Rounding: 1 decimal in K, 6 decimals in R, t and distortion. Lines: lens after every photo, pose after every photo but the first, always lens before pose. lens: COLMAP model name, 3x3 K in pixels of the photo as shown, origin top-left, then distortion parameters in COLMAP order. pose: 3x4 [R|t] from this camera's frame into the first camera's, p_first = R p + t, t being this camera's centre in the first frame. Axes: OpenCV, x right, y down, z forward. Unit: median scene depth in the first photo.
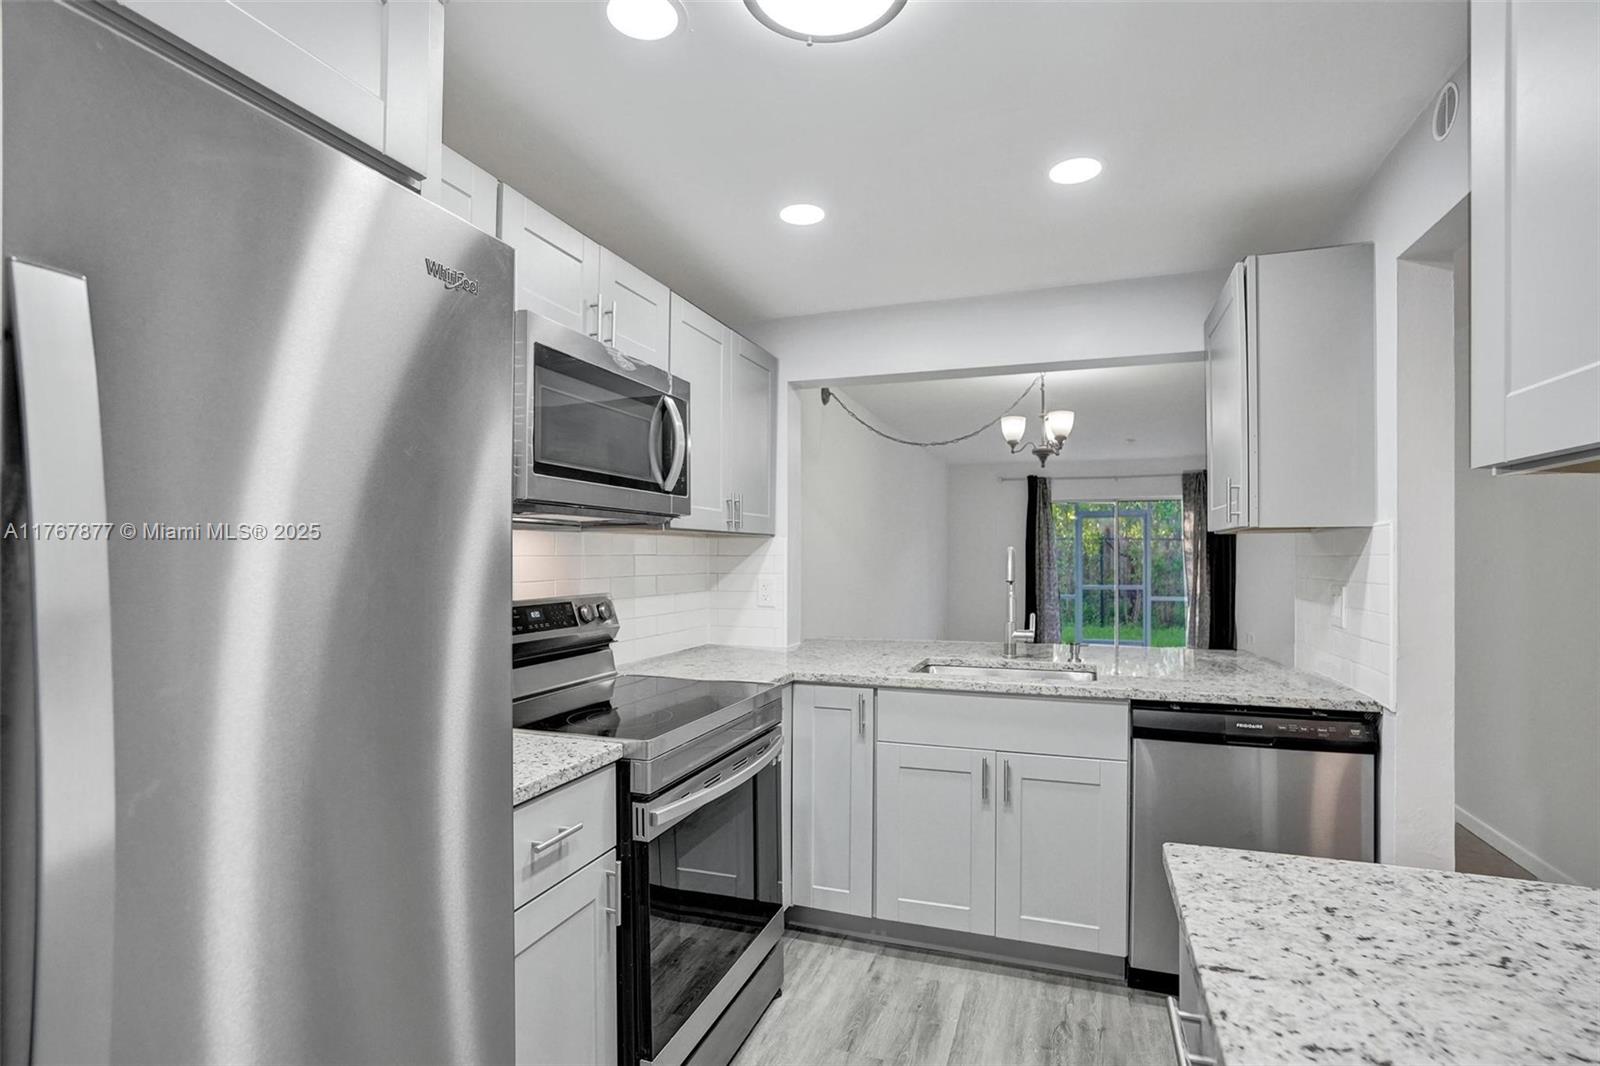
lens RADIAL K [[764.6, 0, 803.8], [0, 764.6, 552.5], [0, 0, 1]] dist [-0.057478, 0.031109]
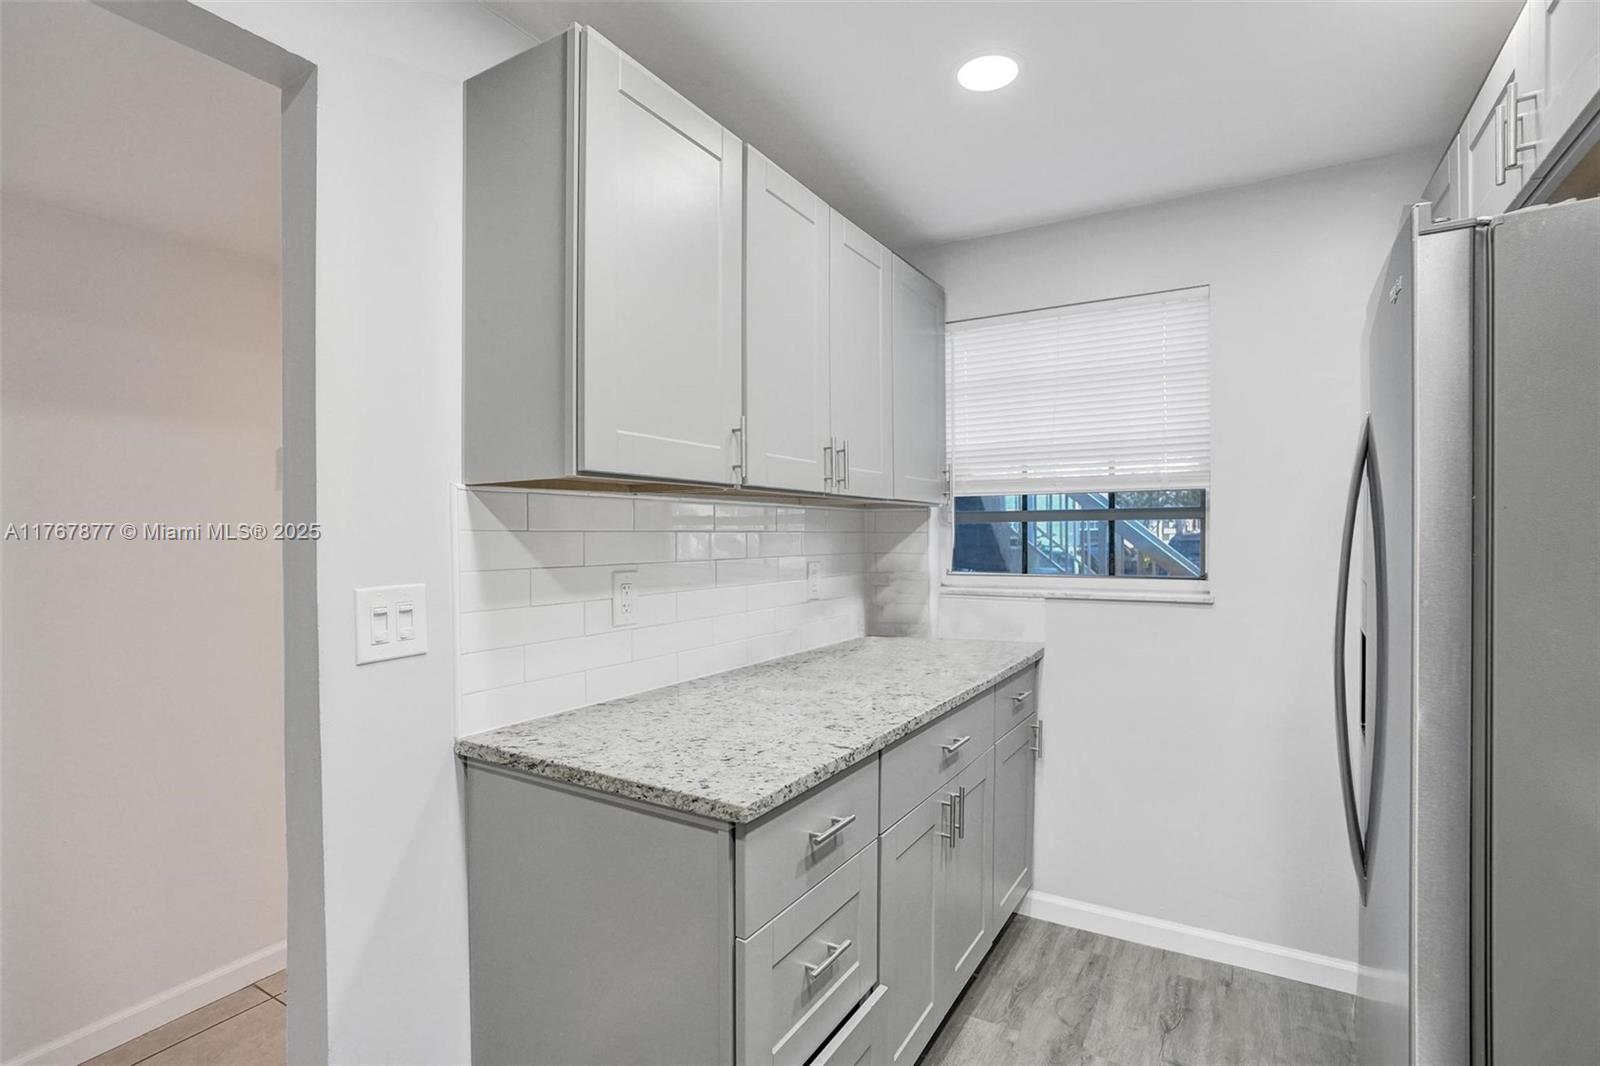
lens RADIAL K [[772.3, 0, 800.2], [0, 772.3, 537.2], [0, 0, 1]] dist [-0.057176, 0.030607]
pose [[-0.980663, 0.004786, 0.195648, 0.079065], [0.005371, 0.999983, 0.002461, 0.003583], [-0.195633, 0.003464, -0.980671, 0.843796]]
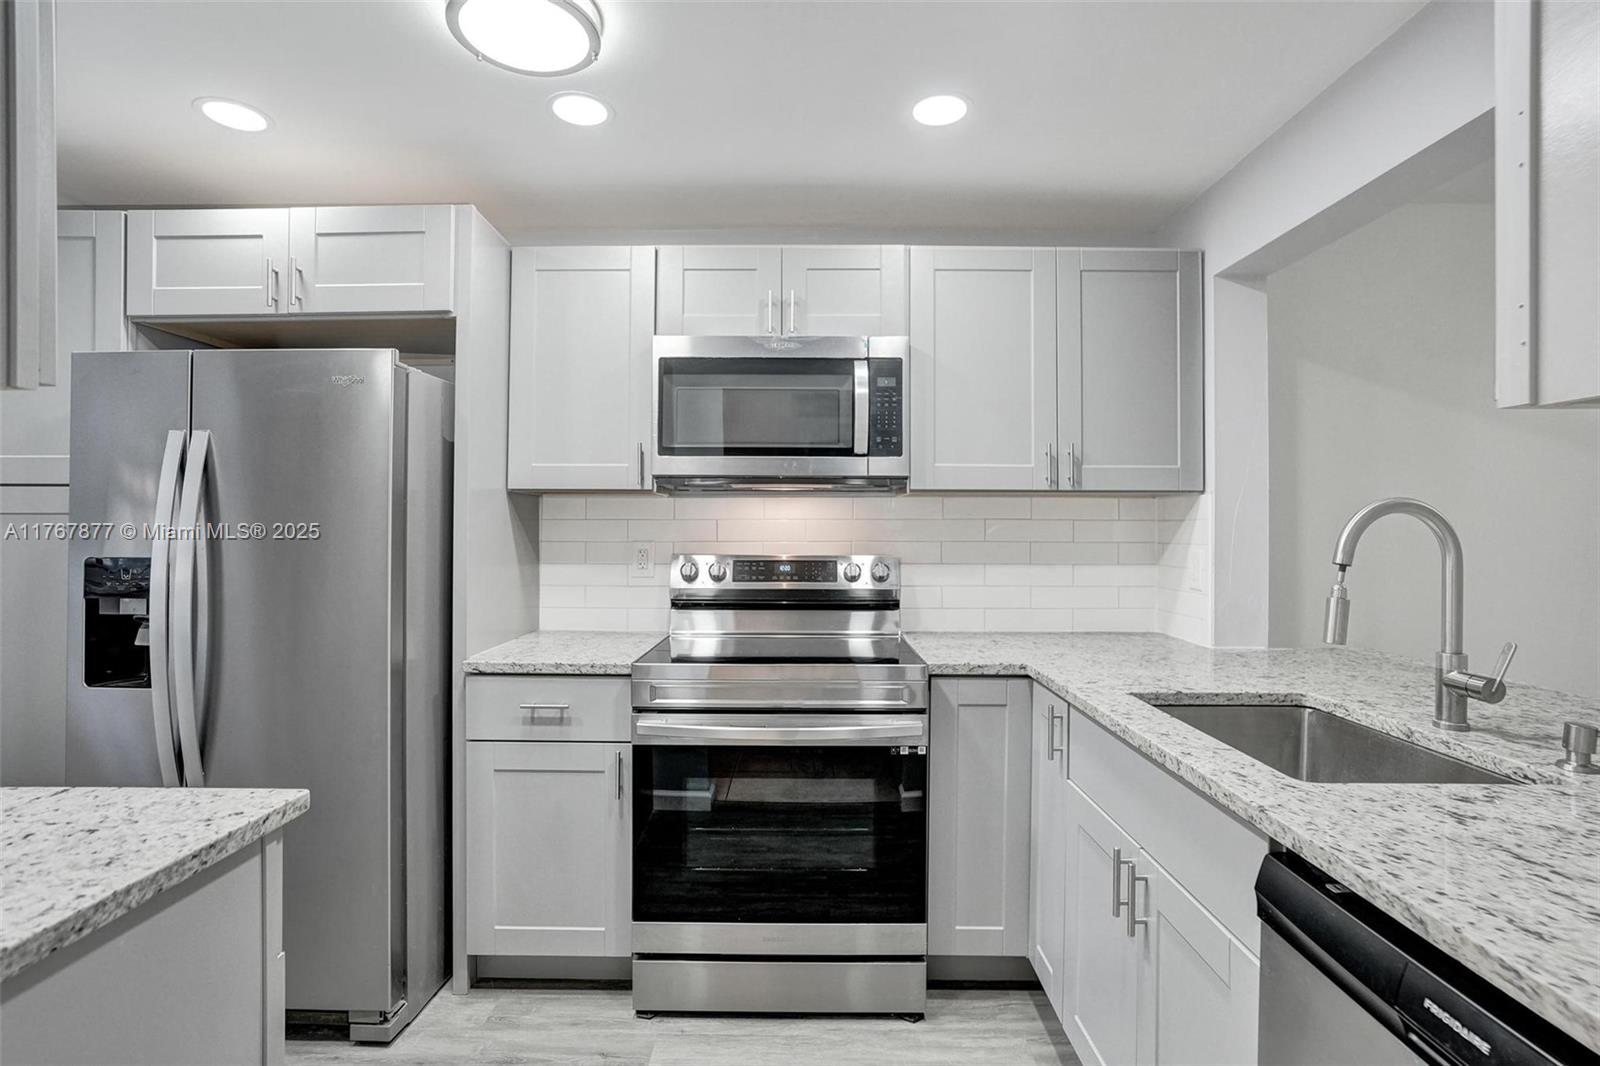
lens RADIAL K [[773.4, 0, 800.0], [0, 773.4, 523.6], [0, 0, 1]] dist [-0.051937, 0.028188]
pose [[0.330215, -0.003285, -0.943900, 0.688915], [0.001124, 0.999995, -0.003088, 0.013166], [0.943905, -0.000041, 0.330217, 0.532972]]
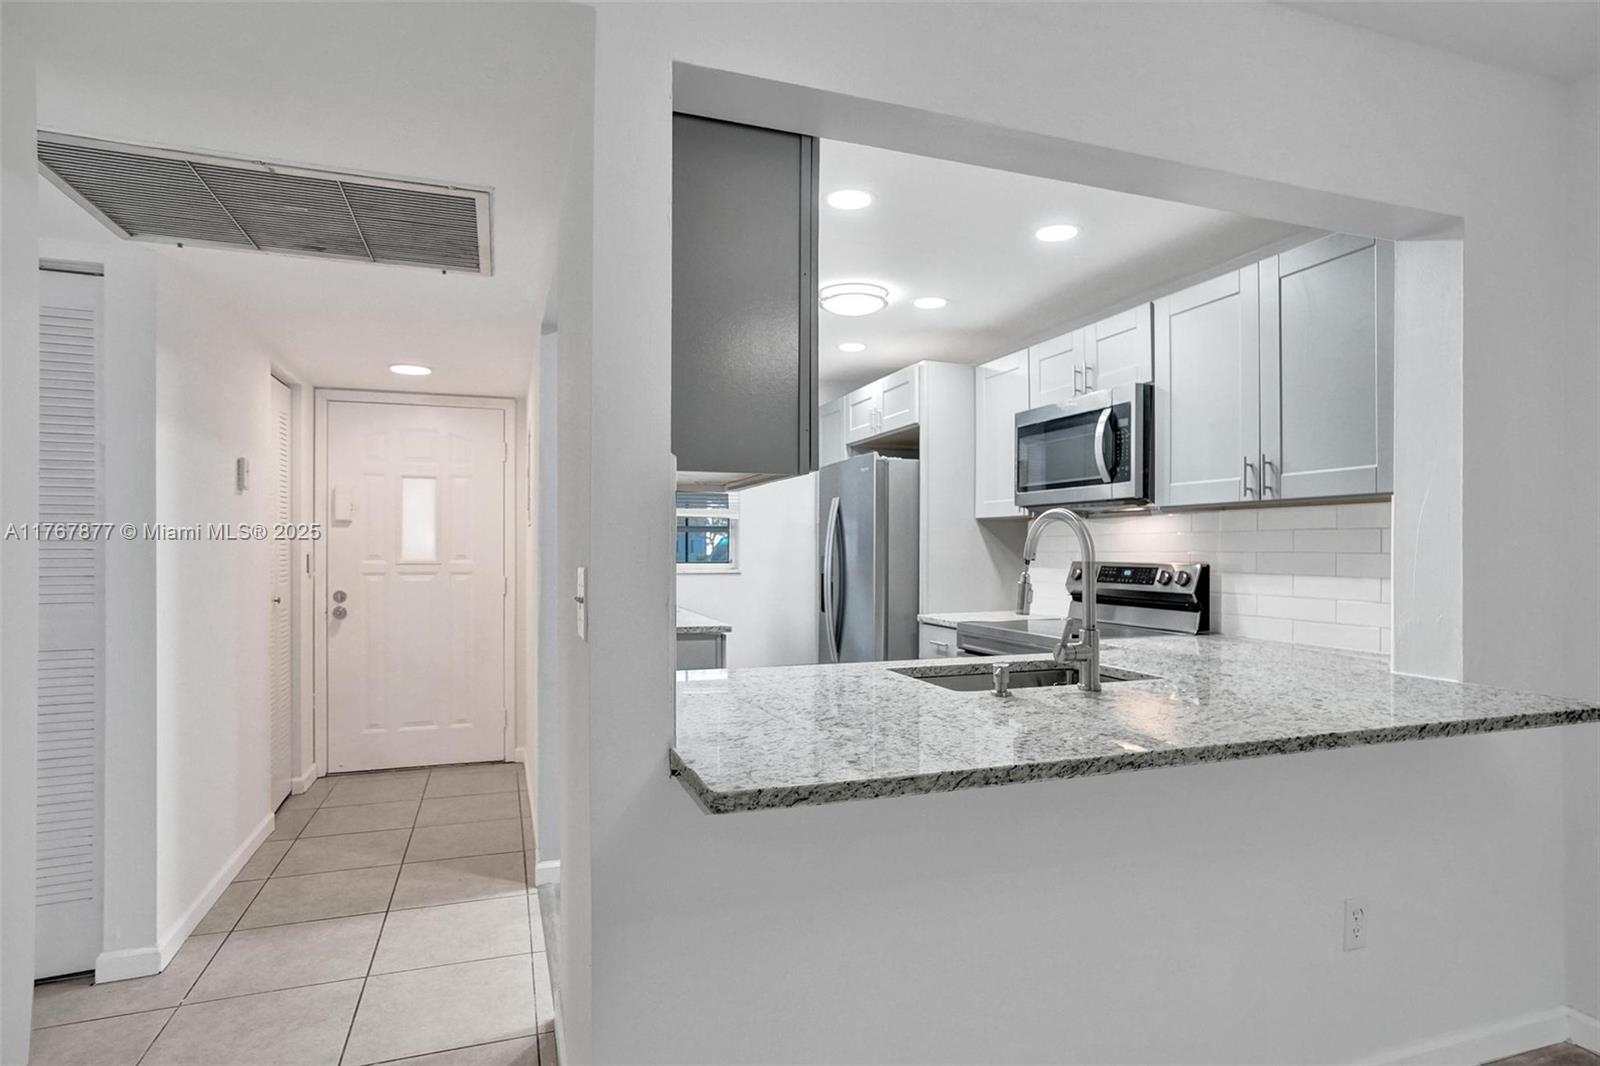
lens RADIAL K [[855.7, 0, 799.0], [0, 855.7, 548.3], [0, 0, 1]] dist [-0.036639, 0.026742]
pose [[-0.774982, -0.001442, -0.631982, 1.035044], [0.000824, 0.999994, -0.003292, 0.033185], [0.631983, -0.003072, -0.774976, 1.623005]]
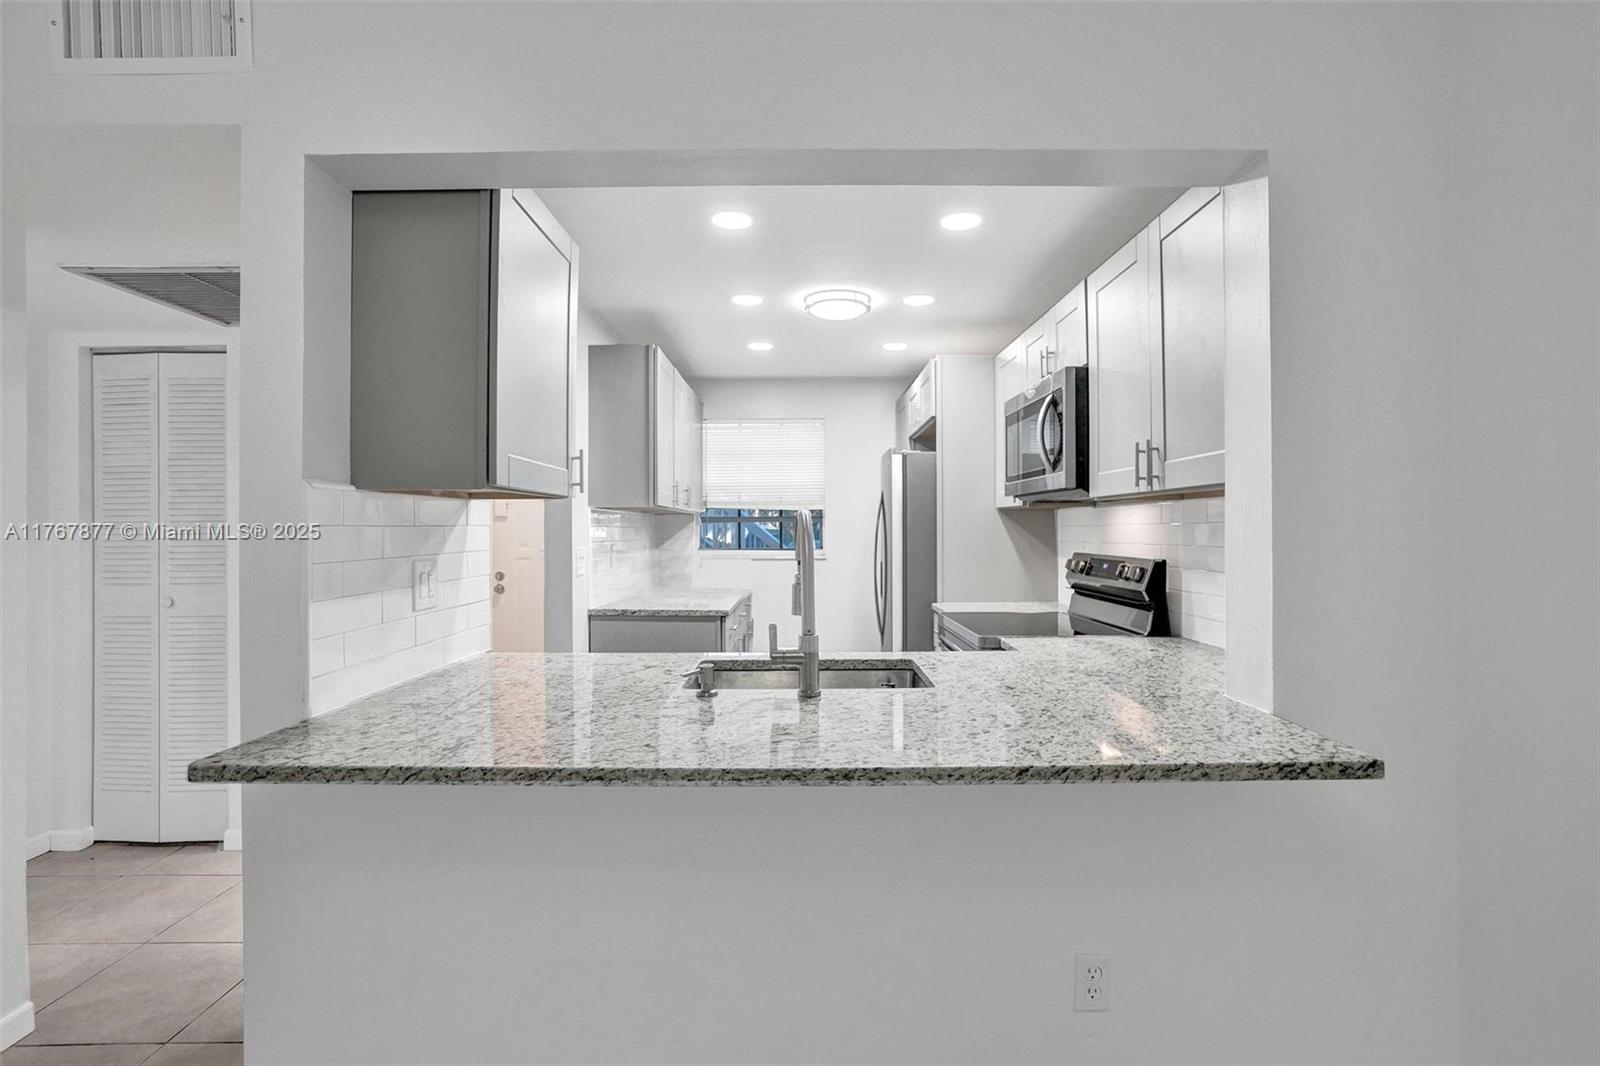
lens RADIAL K [[773.4, 0, 800.0], [0, 773.4, 523.6], [0, 0, 1]] dist [-0.051937, 0.028188]
pose [[-0.941034, 0.001961, -0.338306, 0.567207], [0.005846, 0.999928, -0.010465, 0.012619], [0.338261, -0.011826, -0.940978, 1.843486]]
